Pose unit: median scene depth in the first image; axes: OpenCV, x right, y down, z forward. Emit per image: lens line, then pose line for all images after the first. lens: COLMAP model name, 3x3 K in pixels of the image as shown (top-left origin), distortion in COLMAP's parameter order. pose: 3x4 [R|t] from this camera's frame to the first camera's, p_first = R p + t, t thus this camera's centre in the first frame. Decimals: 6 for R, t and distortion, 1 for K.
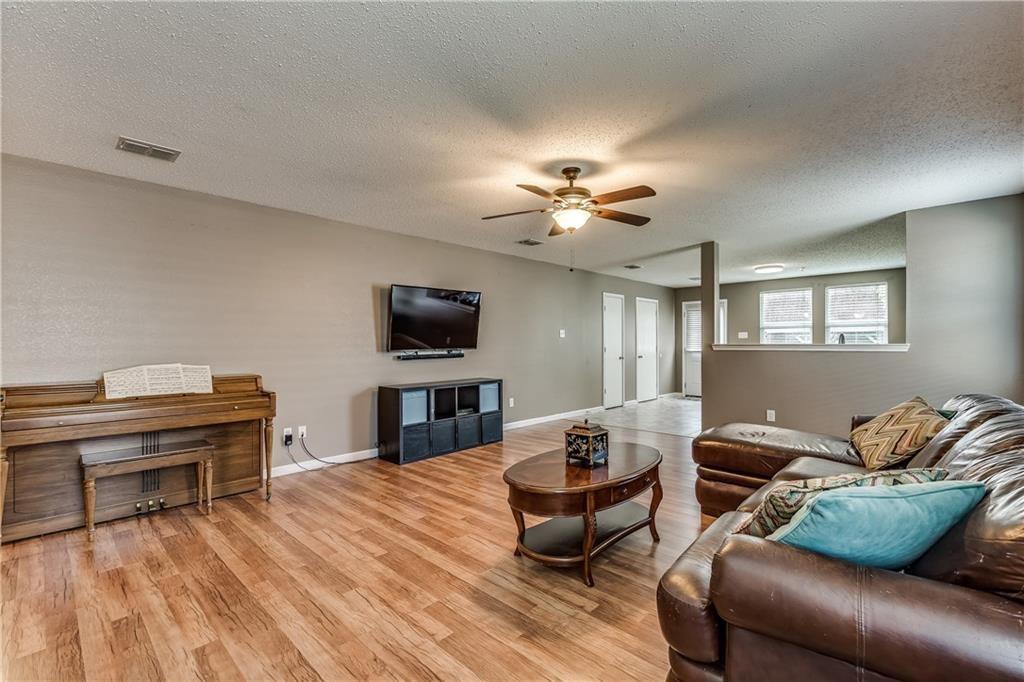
lens RADIAL K [[448.8, 0, 518.1], [0, 448.8, 341.2], [0, 0, 1]] dist [0.007515, -0.003490]
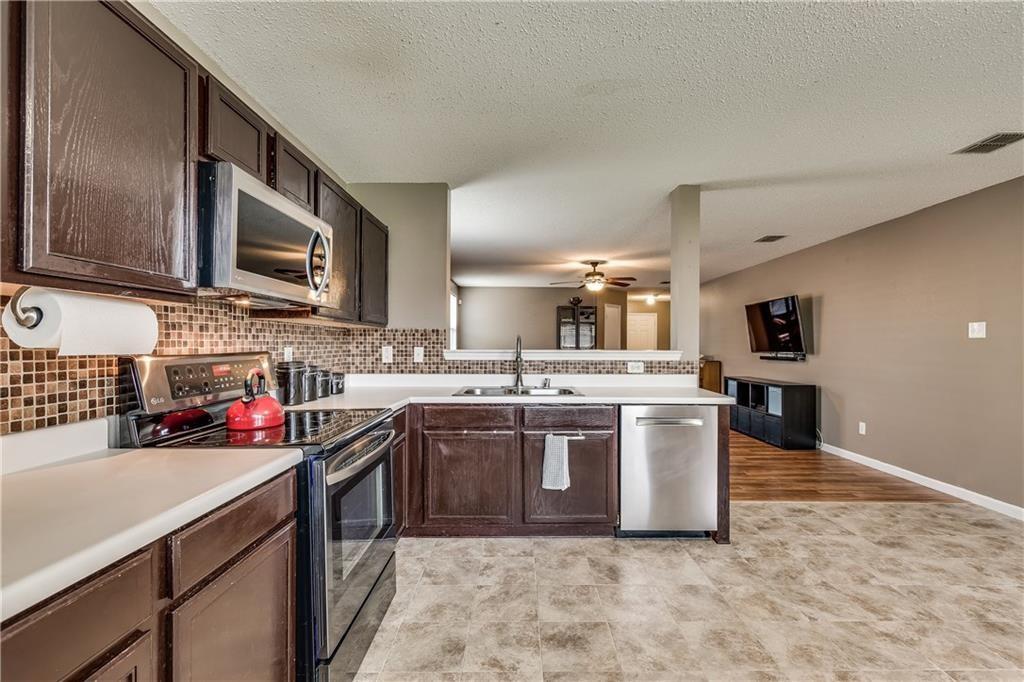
lens RADIAL K [[448.8, 0, 526.5], [0, 448.8, 340.6], [0, 0, 1]] dist [0.007515, -0.003490]
pose [[-0.729560, -0.006480, -0.683886, 1.280645], [0.002144, 0.999929, -0.011763, 0.000303], [0.683914, -0.010048, -0.729494, 1.672675]]
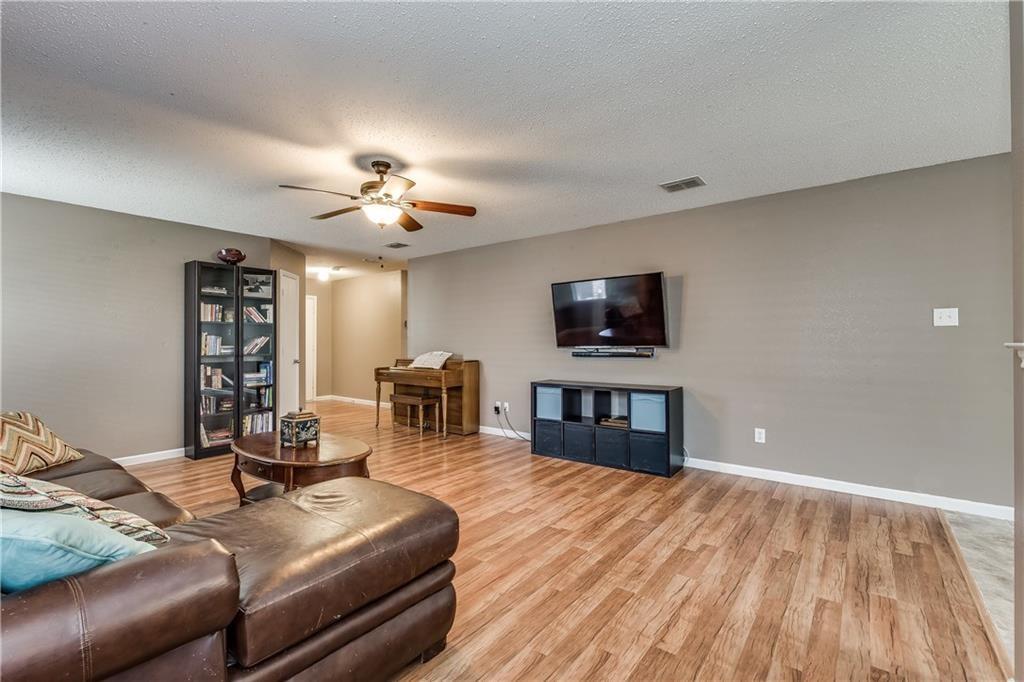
lens RADIAL K [[448.8, 0, 511.0], [0, 448.8, 339.0], [0, 0, 1]] dist [0.007515, -0.003490]
pose [[0.075226, -0.000987, -0.997166, 0.817589], [0.011623, 0.999932, -0.000113, 0.001208], [0.997099, -0.011581, 0.075232, 0.885281]]
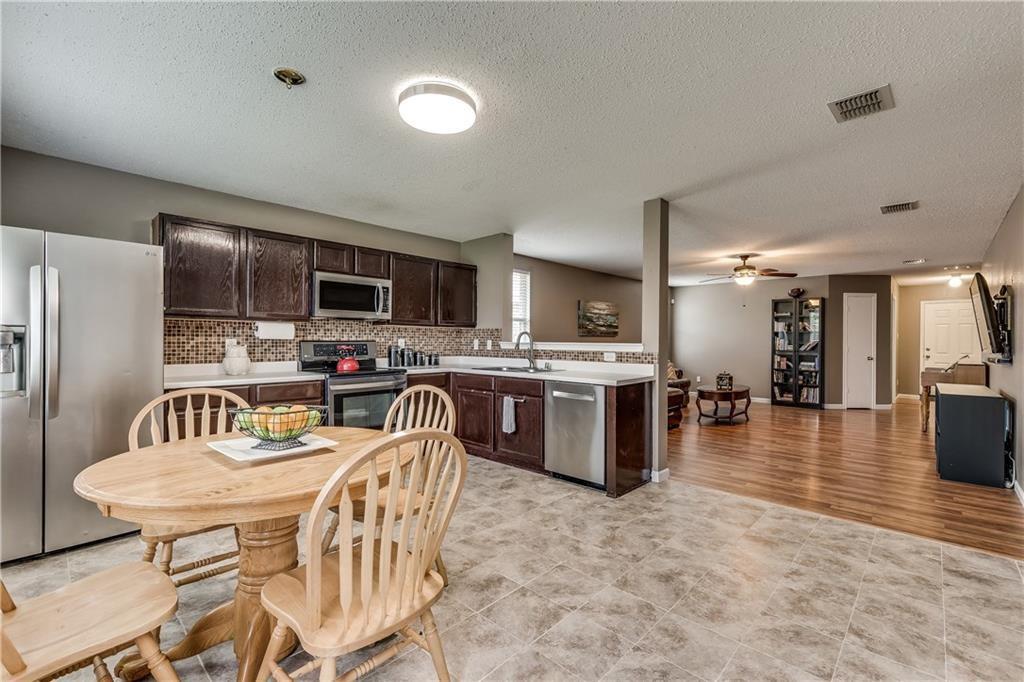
lens RADIAL K [[448.8, 0, 516.1], [0, 448.8, 322.9], [0, 0, 1]] dist [0.007515, -0.003490]
pose [[-0.999966, -0.006053, 0.005683, 0.810083], [-0.006299, 0.999004, -0.044182, 0.009147], [-0.005410, -0.044216, -0.999007, 2.195964]]
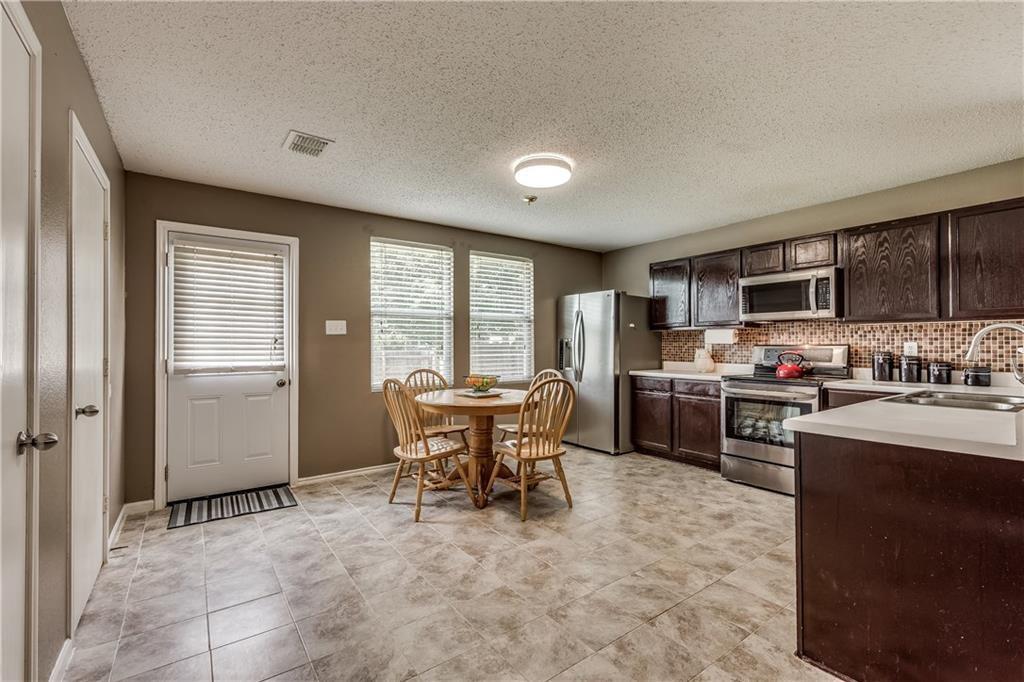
lens RADIAL K [[448.8, 0, 514.5], [0, 448.8, 338.0], [0, 0, 1]] dist [0.007515, -0.003490]
pose [[0.200637, 0.014092, 0.979564, 0.205499], [-0.004318, 0.999900, -0.013500, 0.007496], [-0.979656, -0.001521, 0.200677, 1.567127]]
